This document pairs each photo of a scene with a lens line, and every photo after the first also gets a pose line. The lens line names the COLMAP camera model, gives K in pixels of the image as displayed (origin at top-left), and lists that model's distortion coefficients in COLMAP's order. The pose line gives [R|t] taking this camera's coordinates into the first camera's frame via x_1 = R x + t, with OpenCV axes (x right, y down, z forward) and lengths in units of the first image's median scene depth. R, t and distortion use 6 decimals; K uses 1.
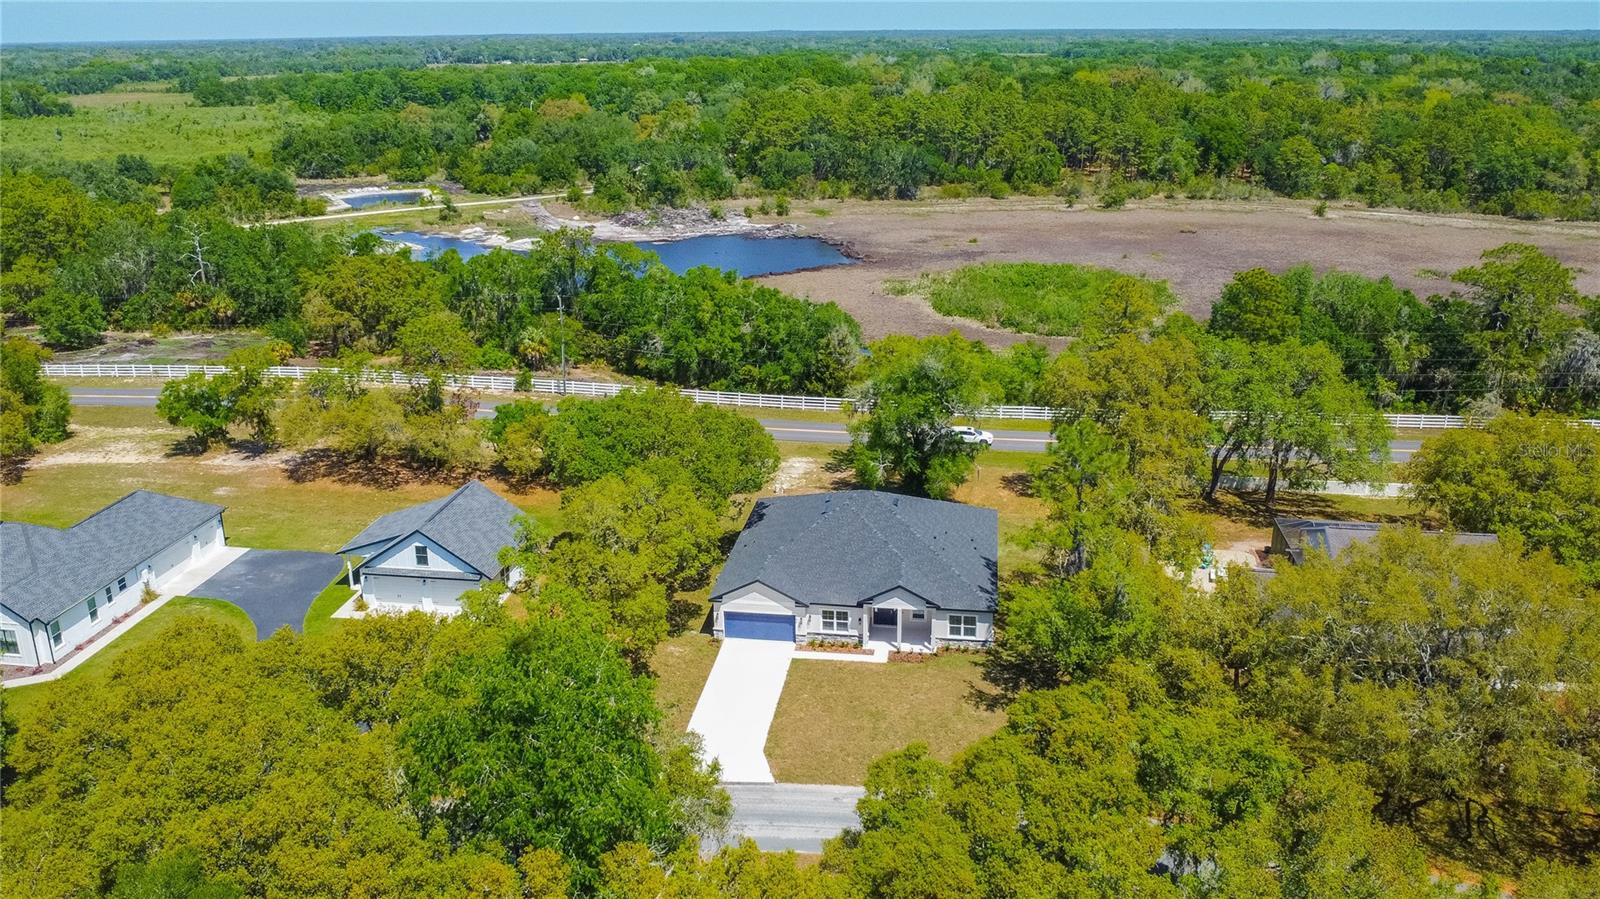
lens RADIAL K [[1253.1, 0, 790.9], [0, 1253.1, 445.7], [0, 0, 1]] dist [-0.013344, -0.036212]
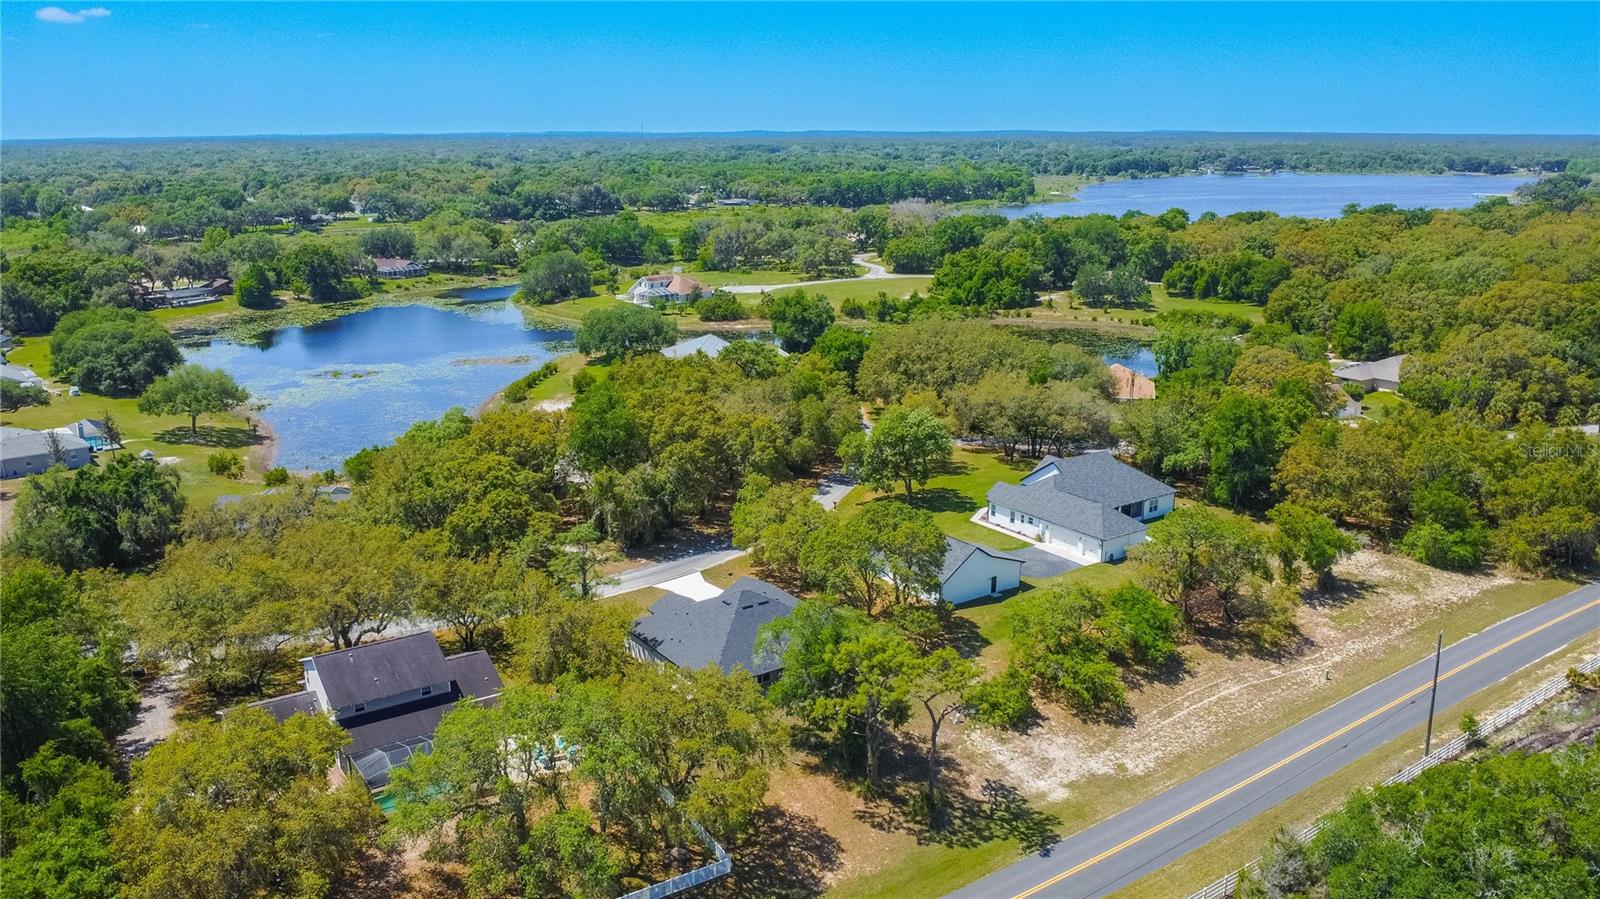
lens RADIAL K [[1219.7, 0, 800.0], [0, 1219.7, 449.5], [0, 0, 1]] dist [-0.000689, -0.063194]
pose [[-0.725630, 0.183109, -0.663274, 0.731677], [-0.212118, 0.857468, 0.468779, -0.616501], [0.654574, 0.480852, -0.583364, 1.451671]]
